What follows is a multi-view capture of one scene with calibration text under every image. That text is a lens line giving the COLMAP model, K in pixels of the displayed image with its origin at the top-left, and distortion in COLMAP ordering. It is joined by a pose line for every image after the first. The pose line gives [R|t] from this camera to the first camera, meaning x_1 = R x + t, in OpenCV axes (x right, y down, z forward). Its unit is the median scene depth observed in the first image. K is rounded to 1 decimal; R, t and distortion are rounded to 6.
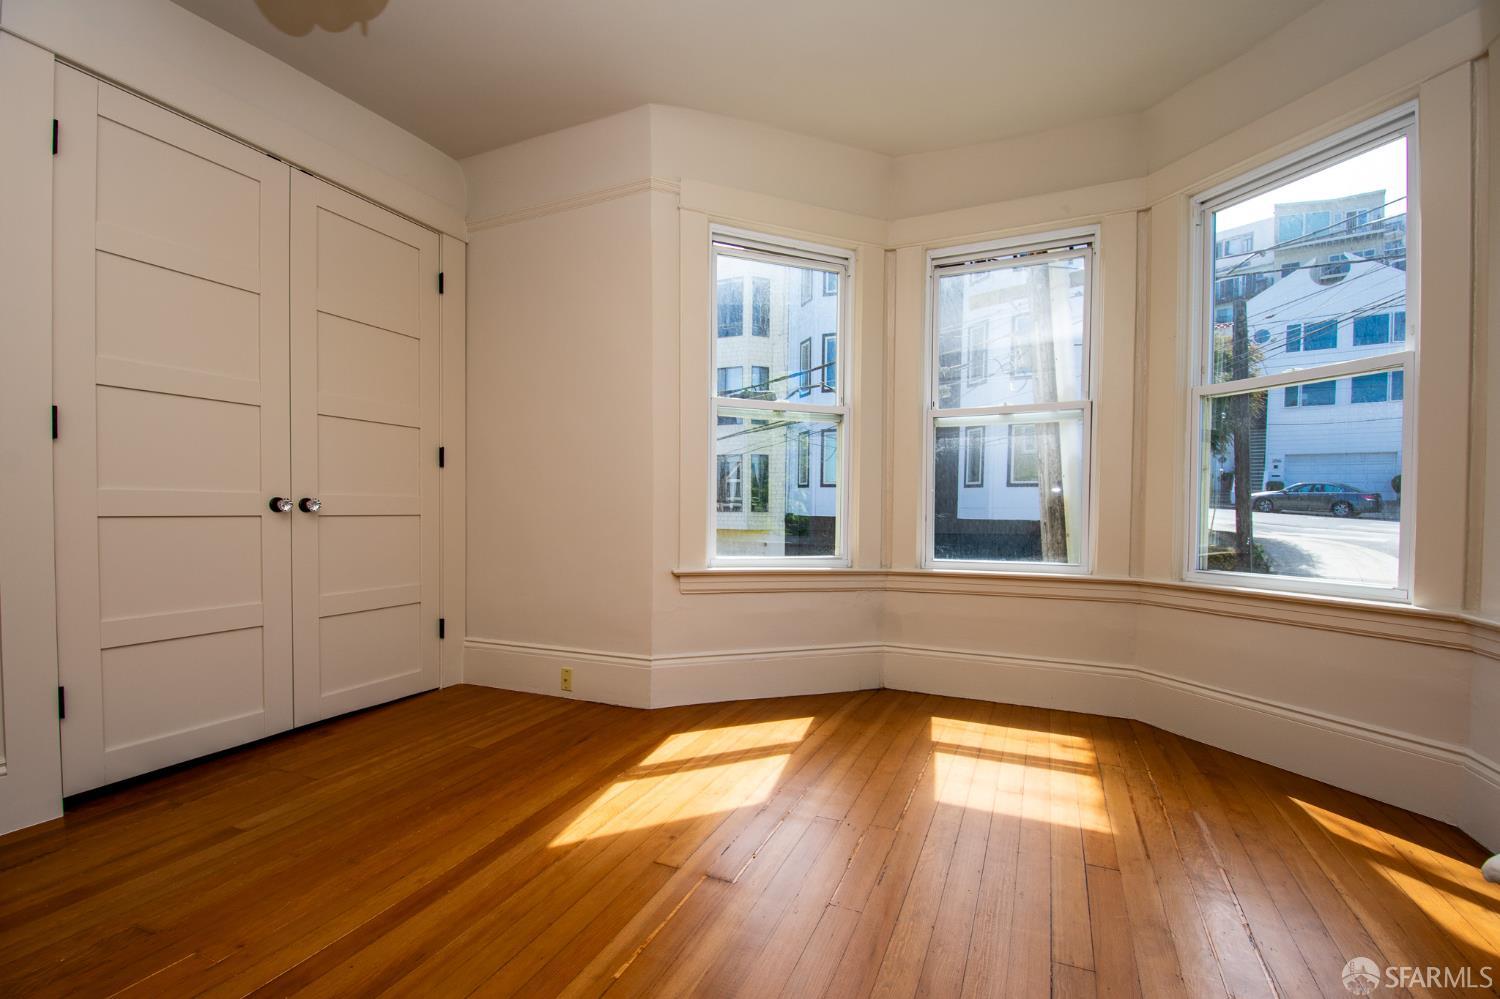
lens RADIAL K [[662.3, 0, 746.5], [0, 662.3, 526.4], [0, 0, 1]] dist [0.021188, -0.030532]
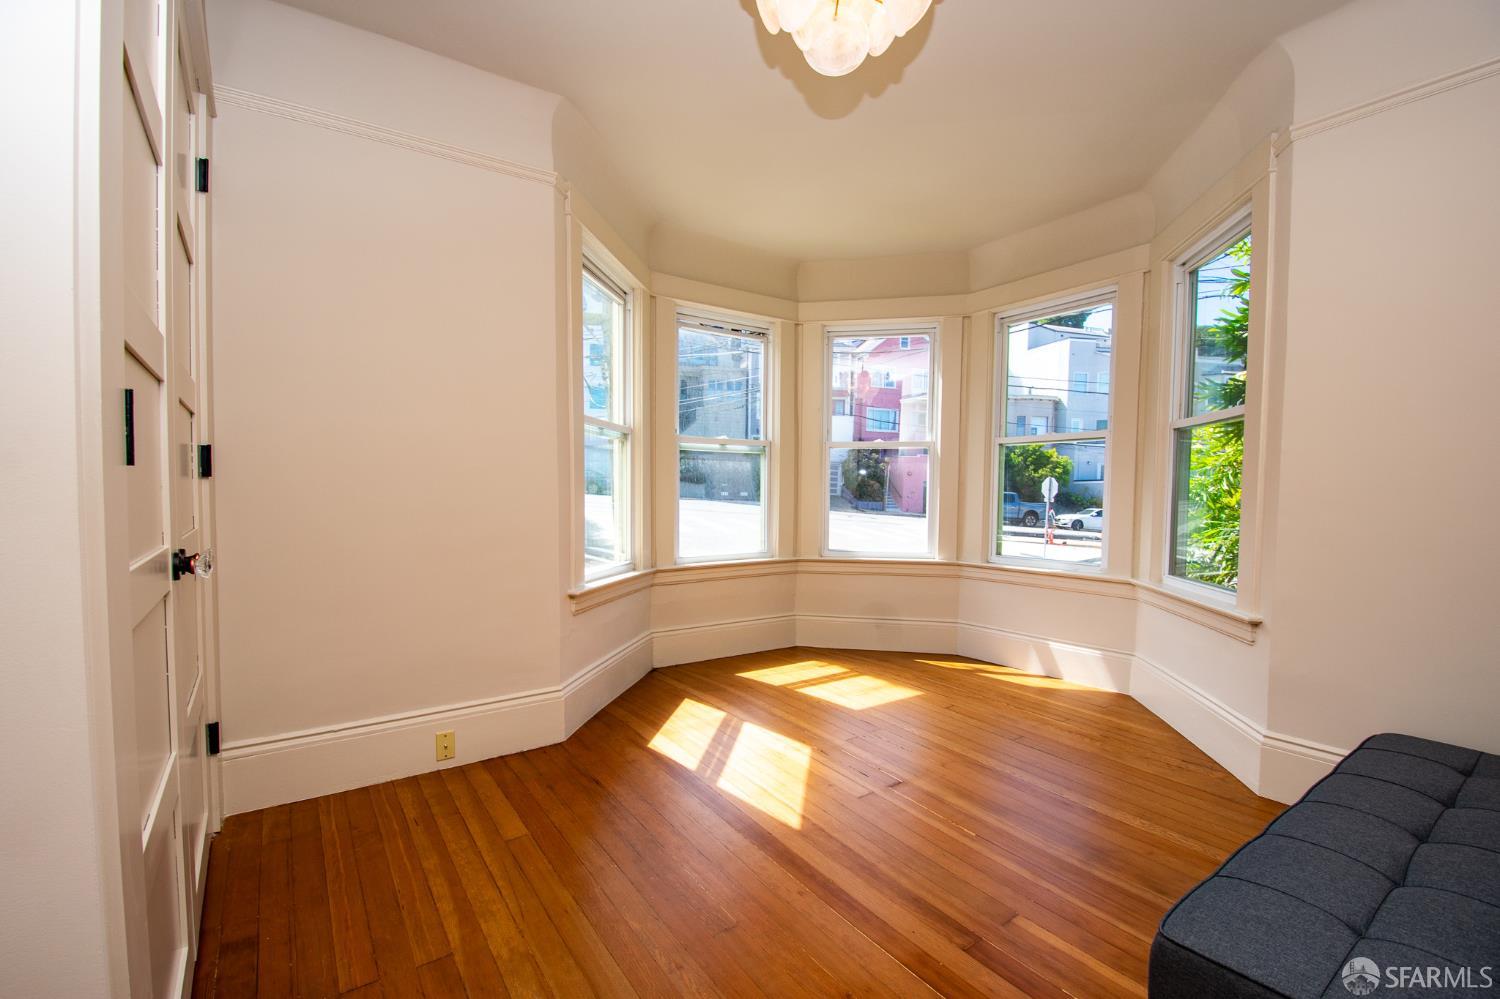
lens RADIAL K [[662.3, 0, 746.5], [0, 662.3, 526.4], [0, 0, 1]] dist [0.021188, -0.030532]
pose [[0.505330, -0.048611, 0.861556, -0.931732], [0.020517, 0.998807, 0.044321, -0.076567], [-0.862682, -0.004720, 0.505724, 0.340842]]
